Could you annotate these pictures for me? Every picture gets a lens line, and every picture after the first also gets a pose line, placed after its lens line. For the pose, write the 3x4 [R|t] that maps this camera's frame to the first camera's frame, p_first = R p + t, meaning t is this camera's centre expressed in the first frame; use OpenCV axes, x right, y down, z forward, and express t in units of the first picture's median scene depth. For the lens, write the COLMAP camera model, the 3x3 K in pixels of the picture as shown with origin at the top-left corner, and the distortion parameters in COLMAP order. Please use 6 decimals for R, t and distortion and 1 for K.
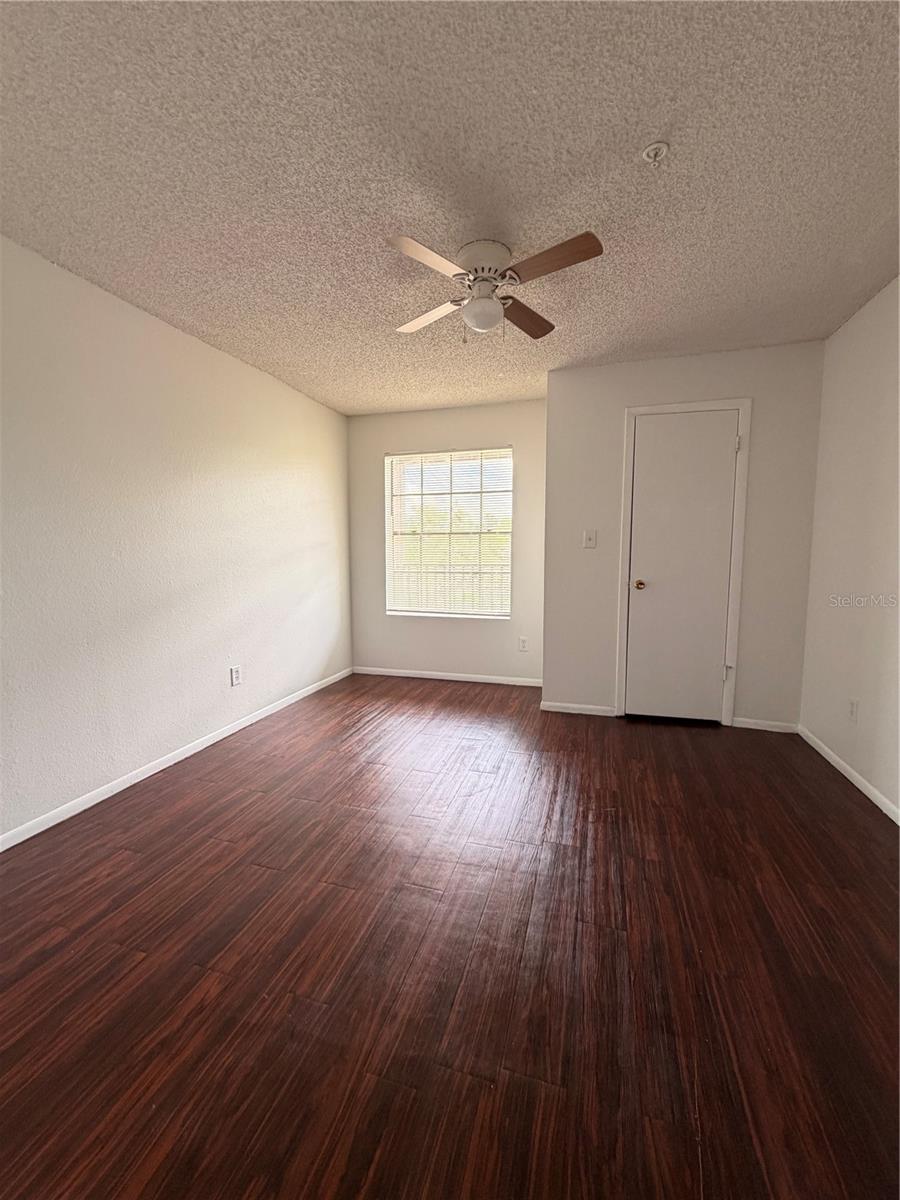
lens RADIAL K [[482.4, 0, 451.9], [0, 482.4, 593.4], [0, 0, 1]] dist [0.005164, -0.000054]
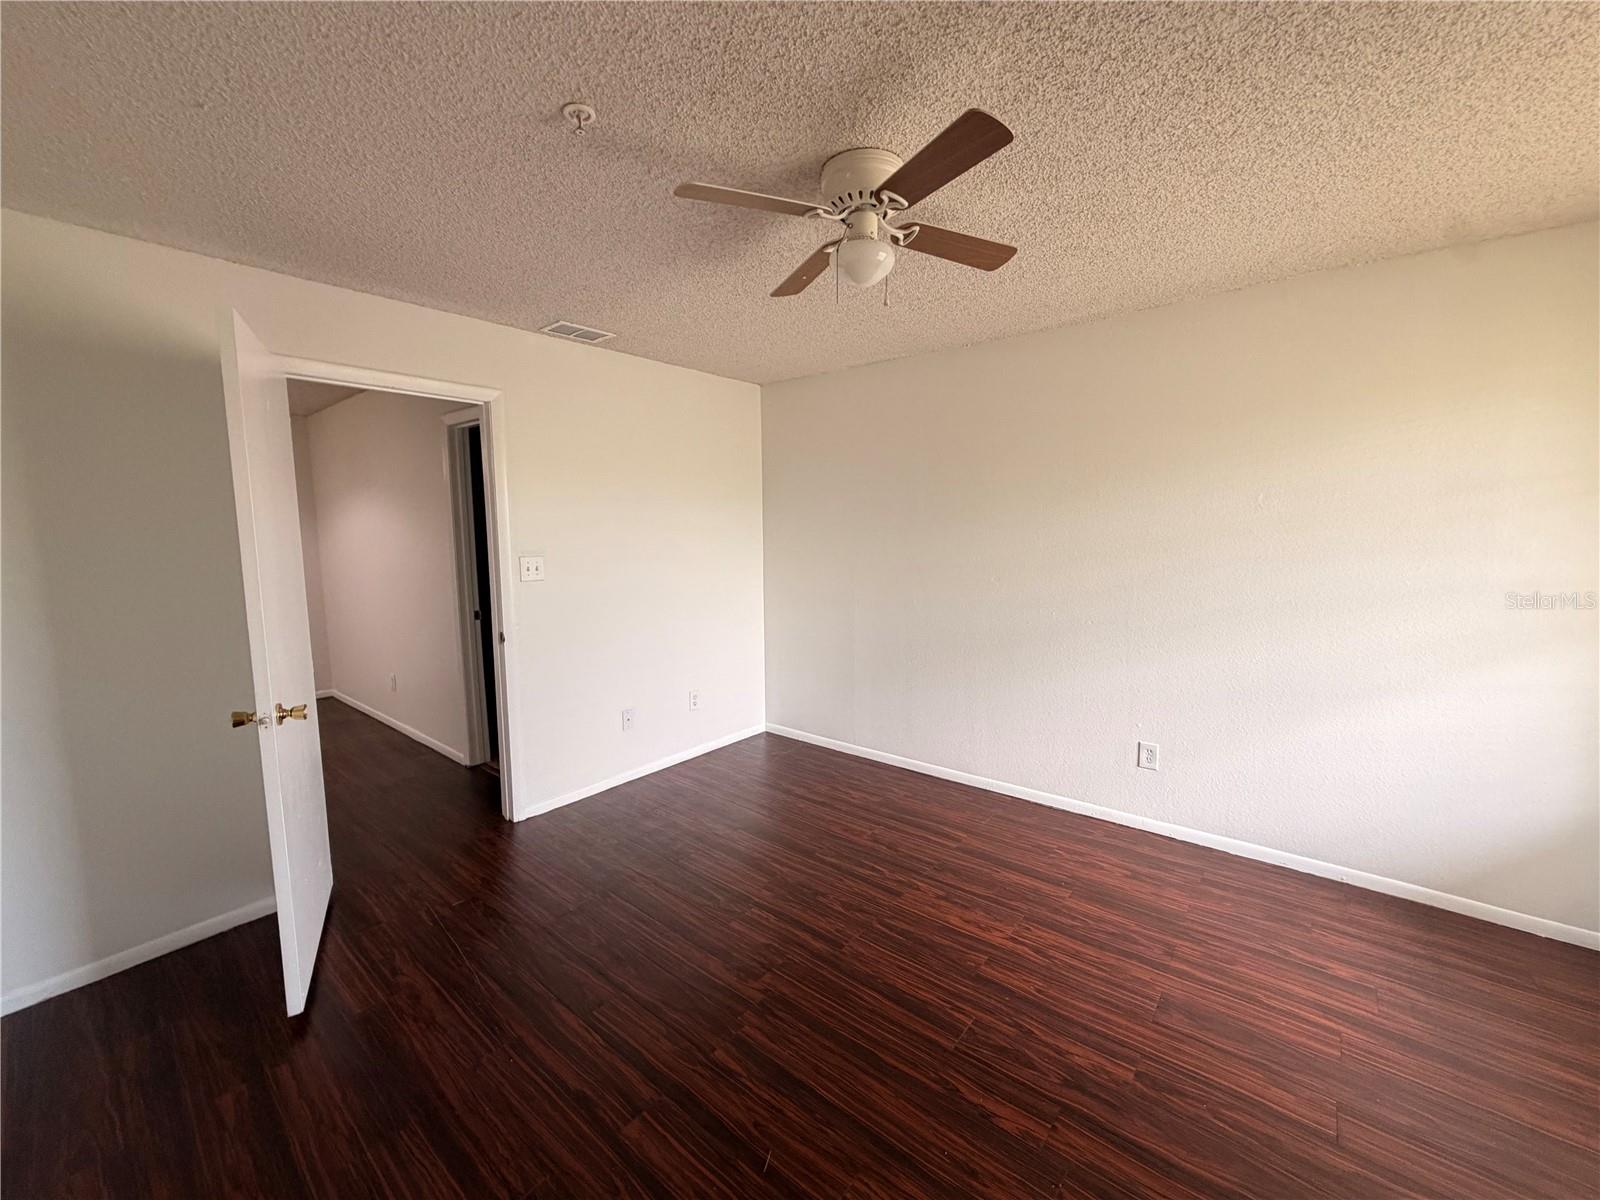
lens RADIAL K [[643.2, 0, 795.2], [0, 643.2, 600.5], [0, 0, 1]] dist [0.005164, -0.000054]
pose [[-0.379679, 0.117636, -0.917609, 0.954122], [-0.074772, 0.984735, 0.157179, -0.267411], [0.922092, 0.128289, -0.365087, 1.304862]]
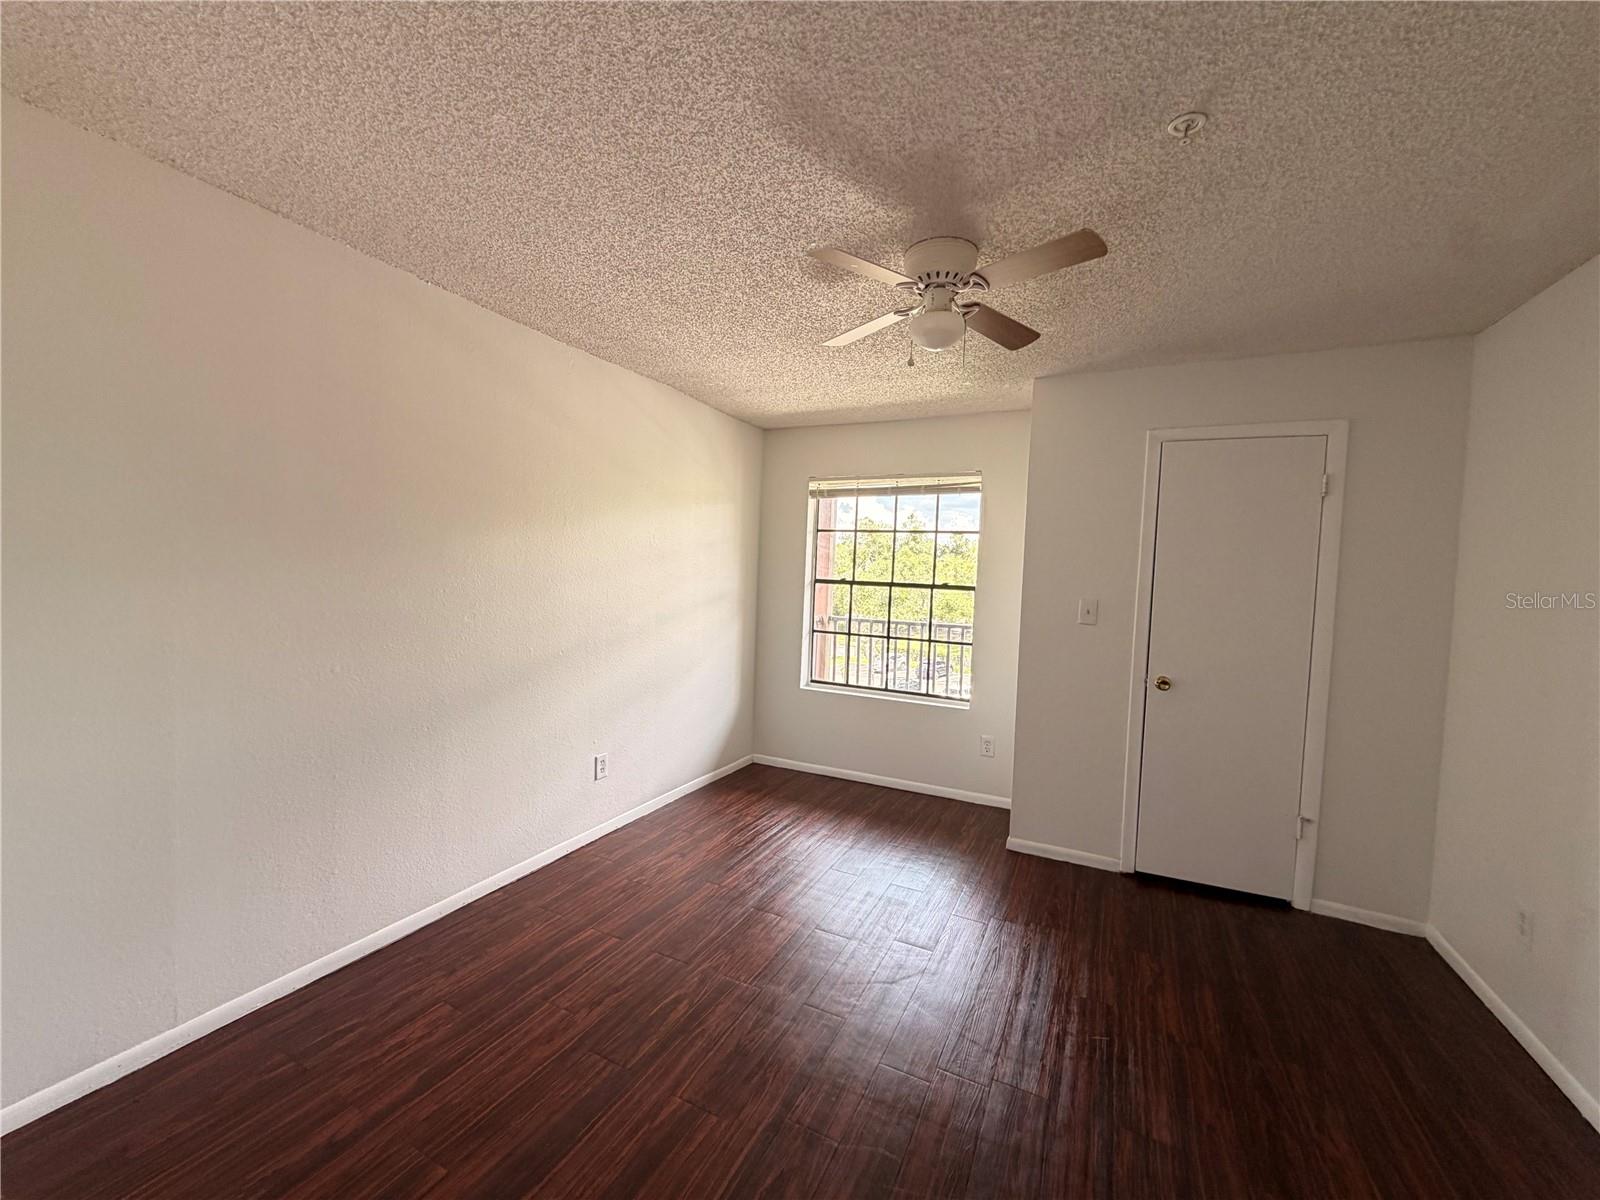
lens RADIAL K [[643.2, 0, 797.2], [0, 643.2, 598.1], [0, 0, 1]] dist [0.005164, -0.000054]
pose [[0.985663, 0.046232, -0.162270, 0.032821], [-0.054809, 0.997305, -0.048779, -0.106672], [0.159578, 0.056973, 0.985540, 0.014044]]
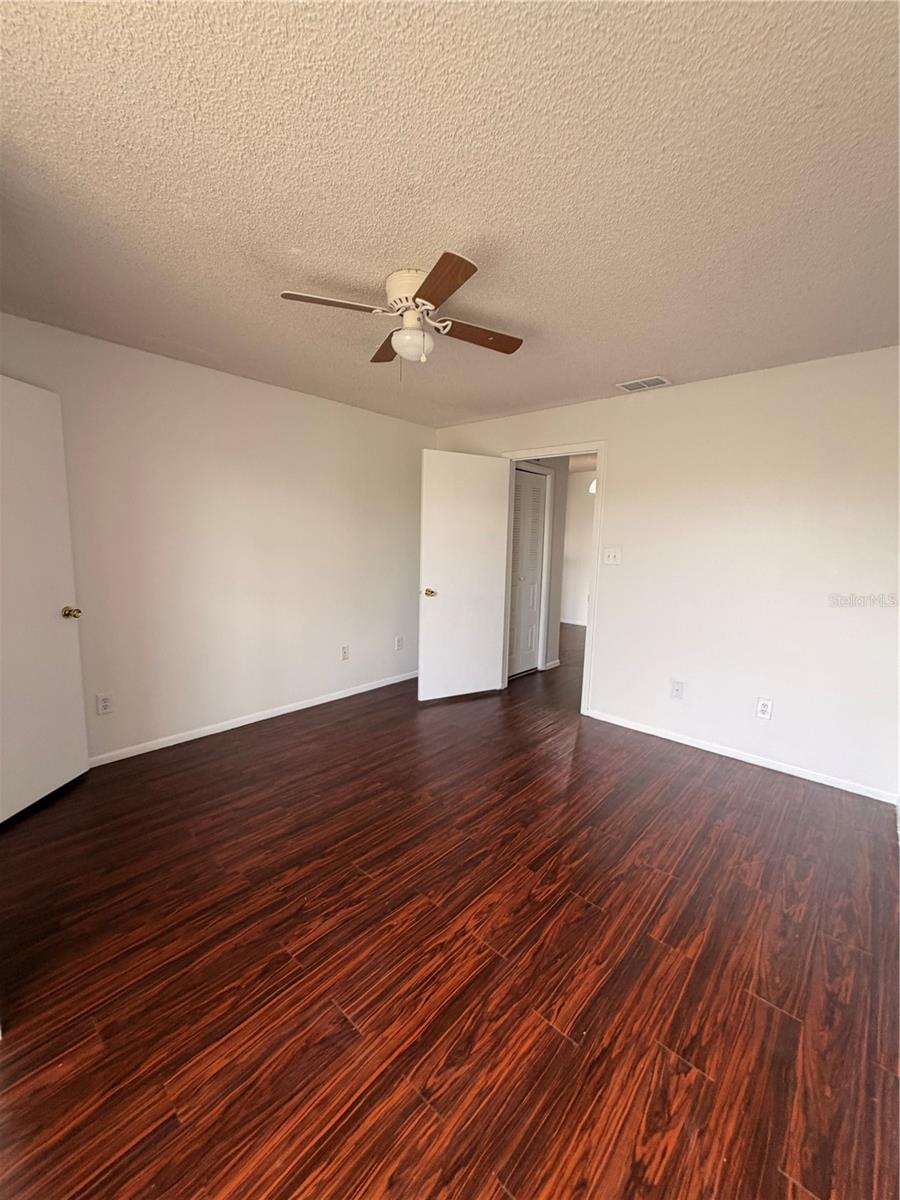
lens RADIAL K [[482.4, 0, 454.3], [0, 482.4, 605.2], [0, 0, 1]] dist [0.005164, -0.000054]
pose [[-0.909023, -0.071543, 0.410560, -0.454066], [0.023777, 0.974646, 0.222484, -0.283847], [-0.416068, 0.212005, -0.884274, 1.957205]]
